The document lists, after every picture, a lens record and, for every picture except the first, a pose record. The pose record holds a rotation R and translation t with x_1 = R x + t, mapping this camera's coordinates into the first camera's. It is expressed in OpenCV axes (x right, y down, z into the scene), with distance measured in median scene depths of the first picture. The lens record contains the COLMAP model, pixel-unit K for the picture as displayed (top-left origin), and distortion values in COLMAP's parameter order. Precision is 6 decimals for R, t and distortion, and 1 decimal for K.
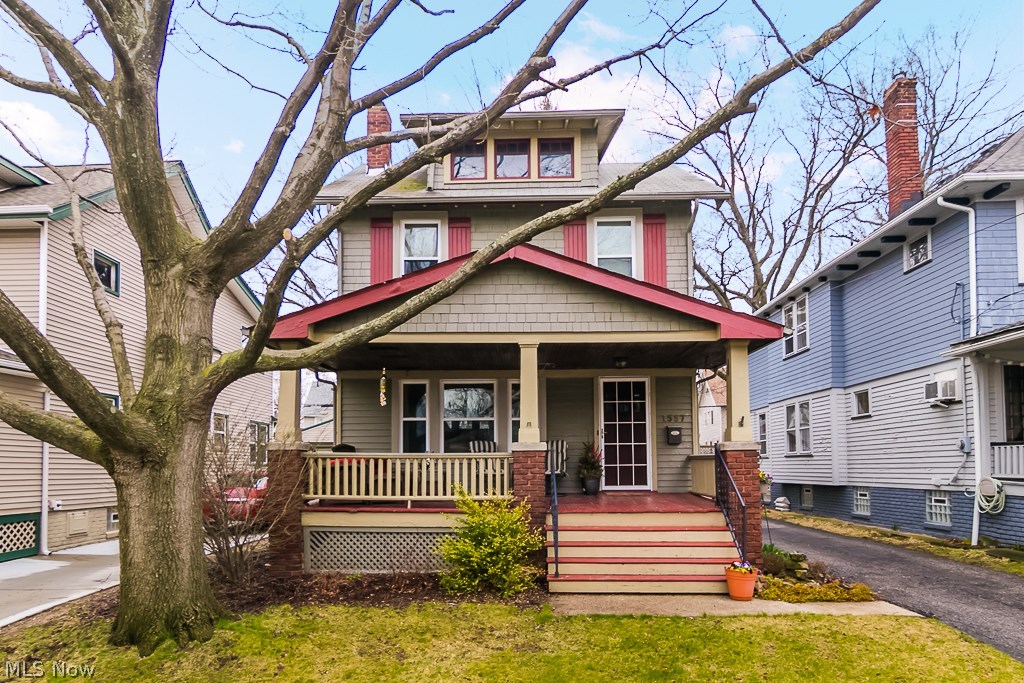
lens RADIAL K [[527.6, 0, 542.1], [0, 527.6, 361.6], [0, 0, 1]] dist [-0.006746, 0.004093]
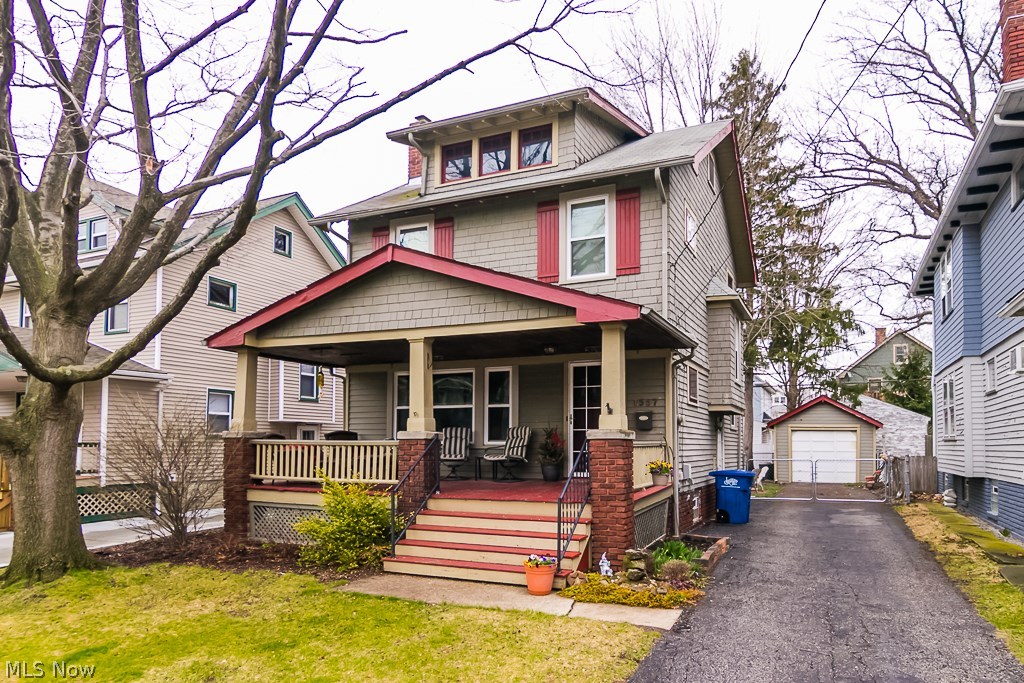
lens RADIAL K [[527.6, 0, 520.3], [0, 527.6, 341.4], [0, 0, 1]] dist [-0.006746, 0.004093]
pose [[0.949842, -0.054423, -0.307958, 0.502070], [0.053435, 0.998503, -0.011648, -0.004658], [0.308131, -0.005392, 0.951329, 0.045821]]
